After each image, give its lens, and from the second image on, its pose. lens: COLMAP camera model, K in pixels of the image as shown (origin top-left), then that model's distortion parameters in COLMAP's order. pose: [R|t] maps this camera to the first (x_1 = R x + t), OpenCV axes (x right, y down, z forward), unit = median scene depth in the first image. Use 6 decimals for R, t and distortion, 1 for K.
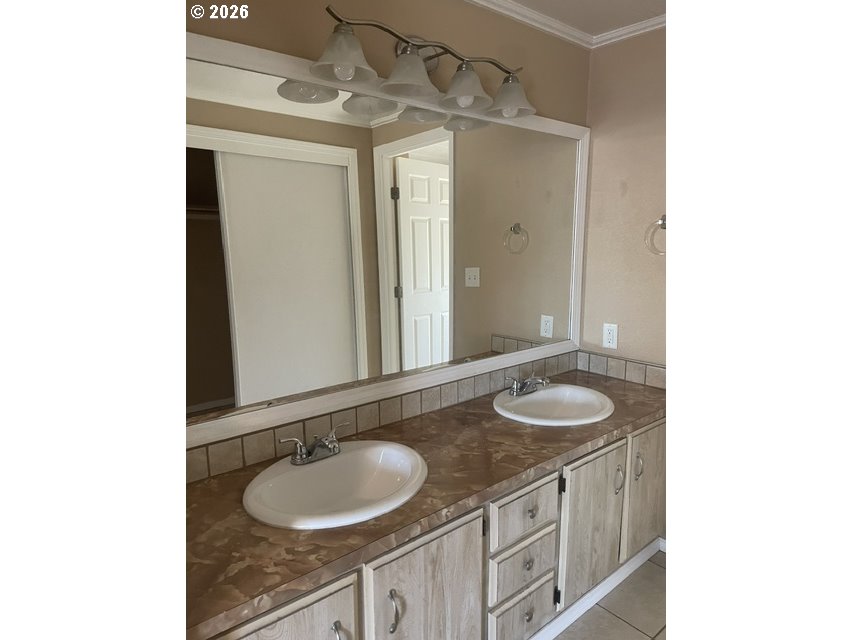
lens RADIAL K [[485.5, 0, 424.8], [0, 485.5, 324.2], [0, 0, 1]] dist [0.048264, -0.048968]
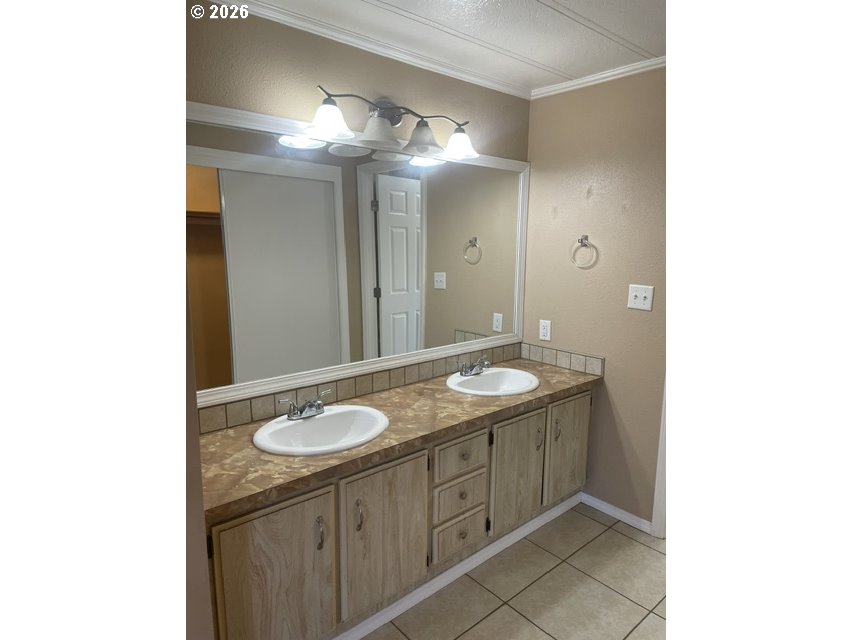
lens RADIAL K [[485.5, 0, 428.1], [0, 485.5, 321.4], [0, 0, 1]] dist [0.048264, -0.048968]
pose [[0.999361, 0.010407, 0.034198, 0.059528], [-0.010182, 0.999925, -0.006756, 0.019297], [-0.034265, 0.006404, 0.999392, -0.325806]]
